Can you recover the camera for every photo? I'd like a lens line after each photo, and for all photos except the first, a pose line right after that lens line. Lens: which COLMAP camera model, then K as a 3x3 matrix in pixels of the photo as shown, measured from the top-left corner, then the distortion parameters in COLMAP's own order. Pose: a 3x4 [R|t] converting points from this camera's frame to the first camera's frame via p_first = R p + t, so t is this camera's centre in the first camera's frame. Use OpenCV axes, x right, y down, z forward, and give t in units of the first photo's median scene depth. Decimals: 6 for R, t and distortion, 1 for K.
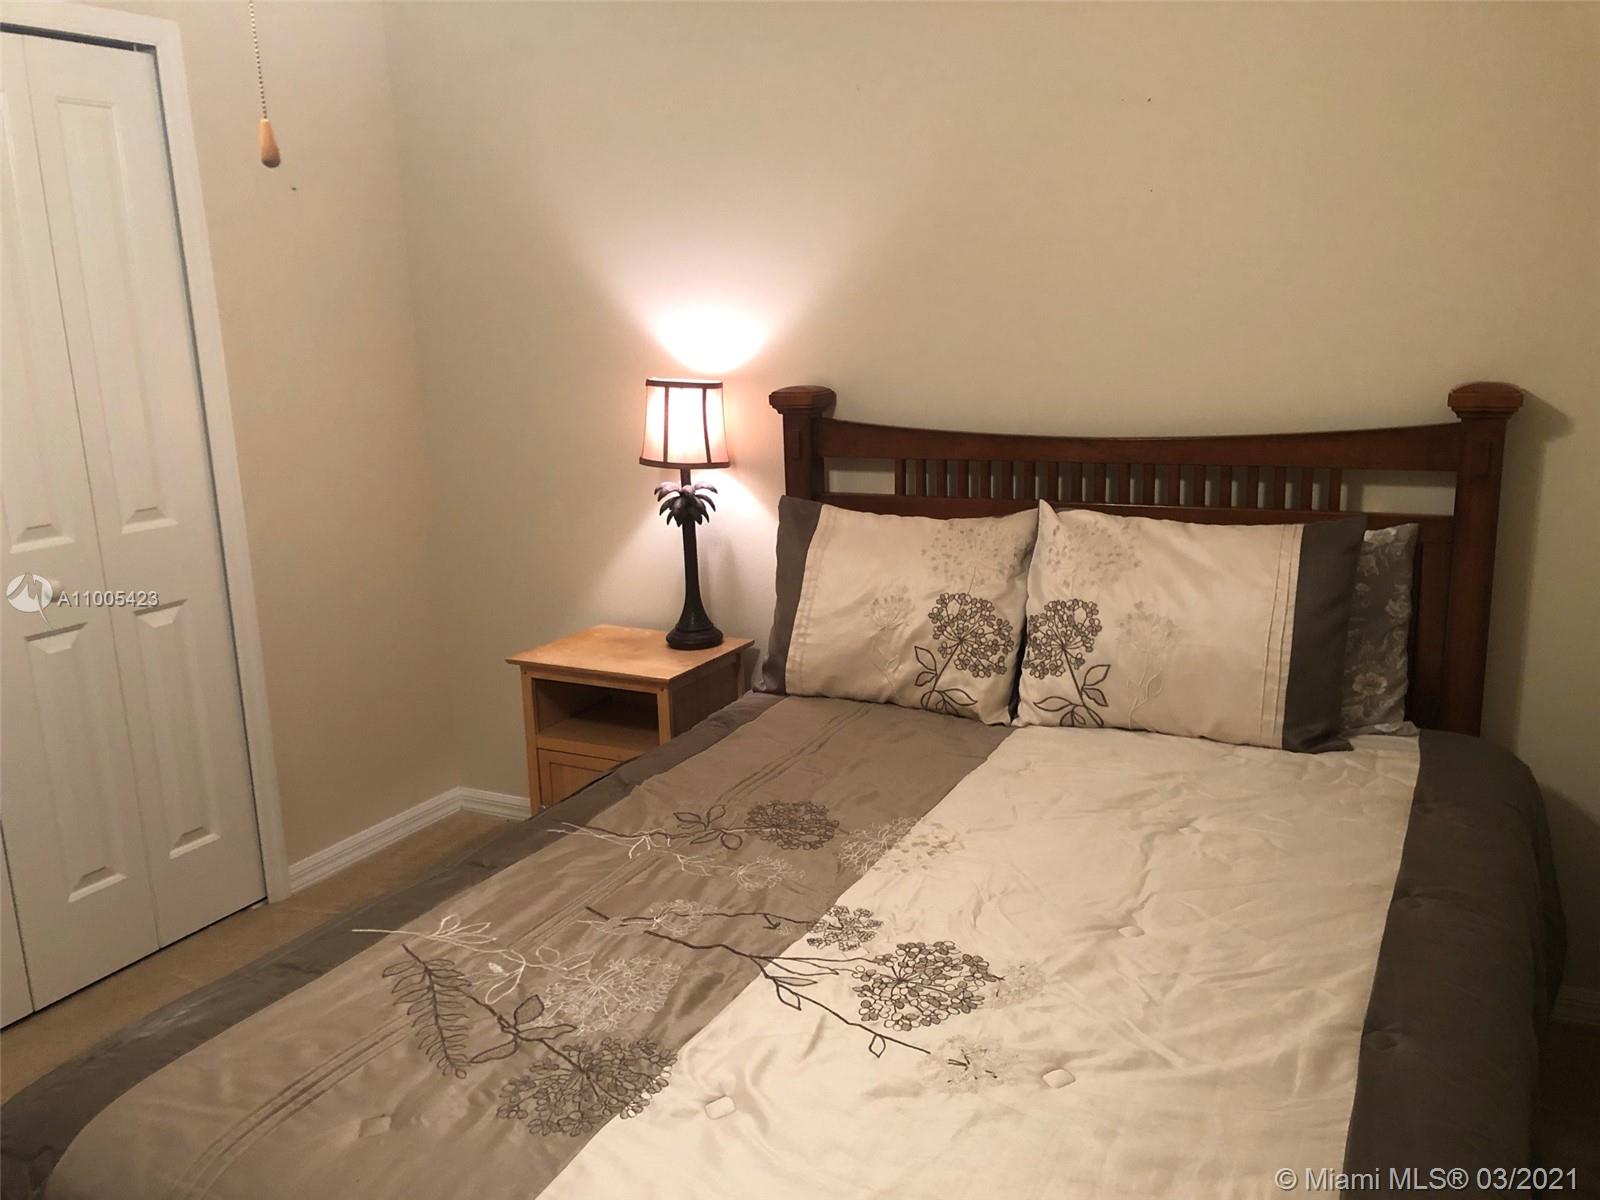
lens RADIAL K [[1363.0, 0, 800.0], [0, 1363.0, 600.0], [0, 0, 1]] dist [0.009993, 0.010999]
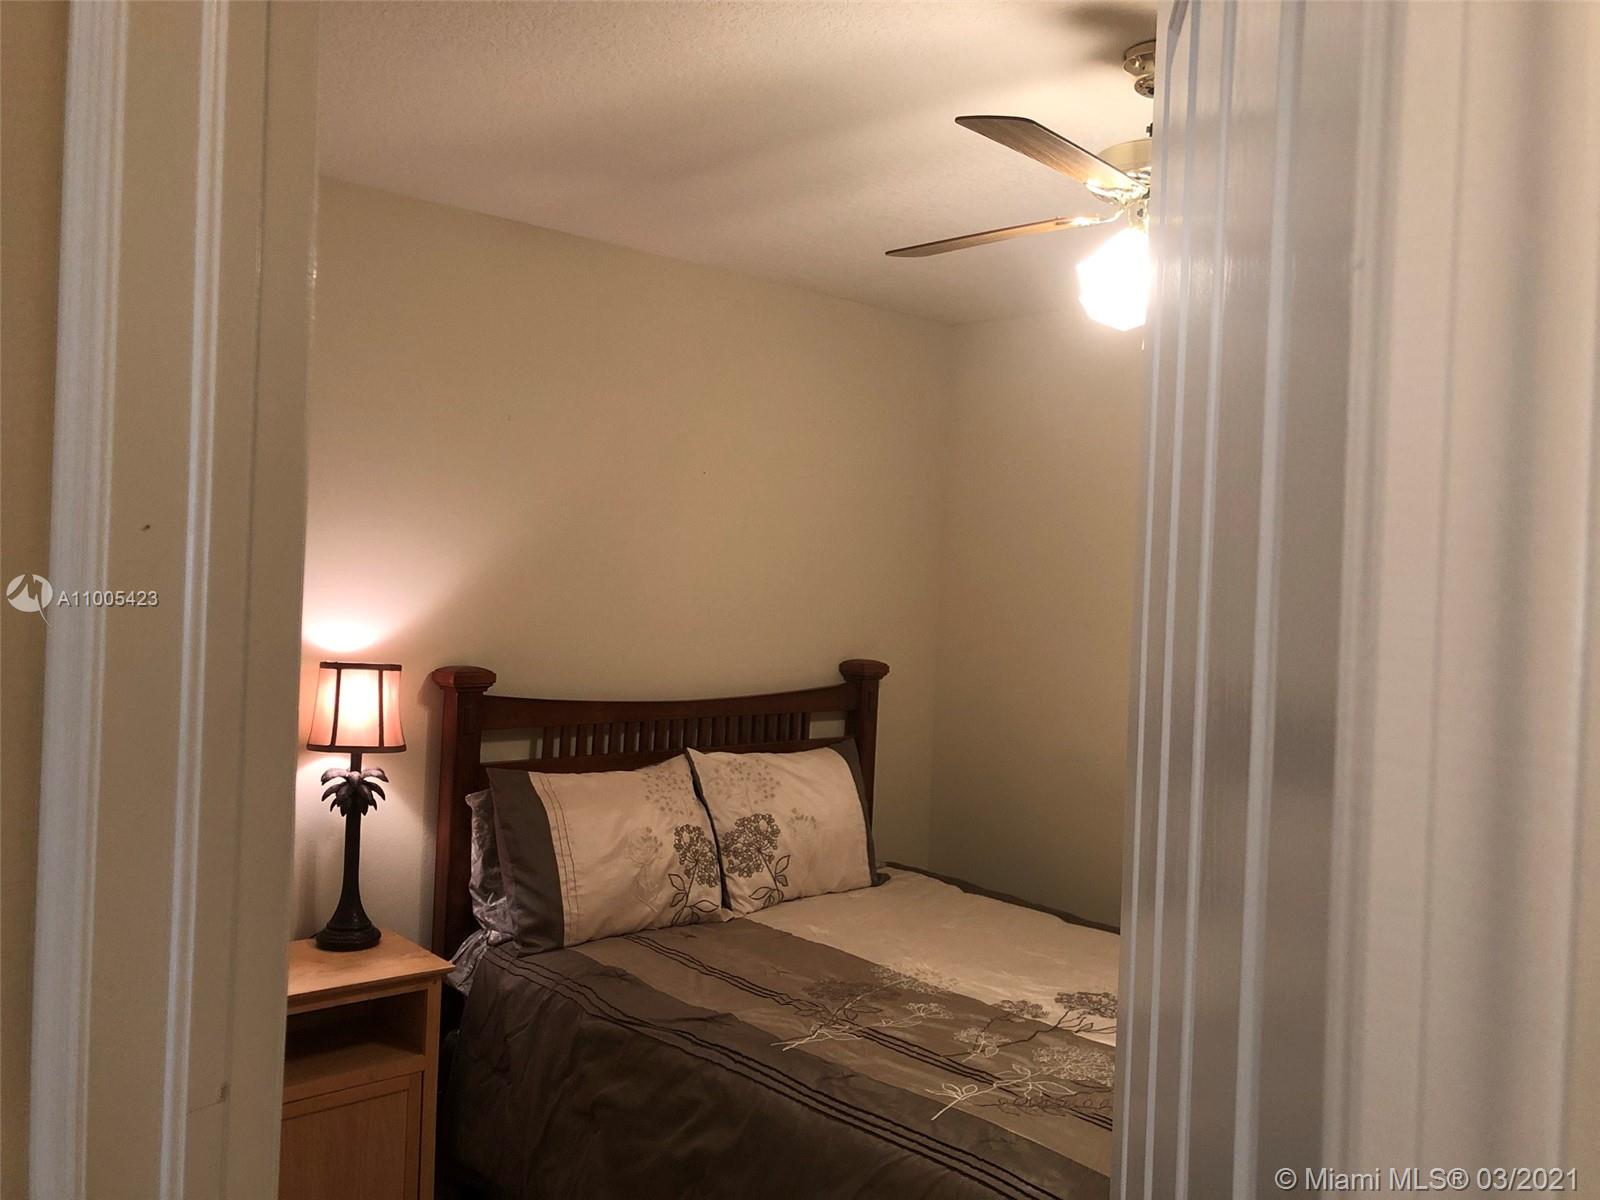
lens RADIAL K [[1315.4, 0, 800.0], [0, 1315.4, 600.0], [0, 0, 1]] dist [-0.048455, -0.001803]
pose [[0.312705, 0.040940, 0.948968, -1.008307], [0.165806, 0.981379, -0.096975, -0.073712], [-0.935267, 0.187670, 0.300094, 0.497014]]
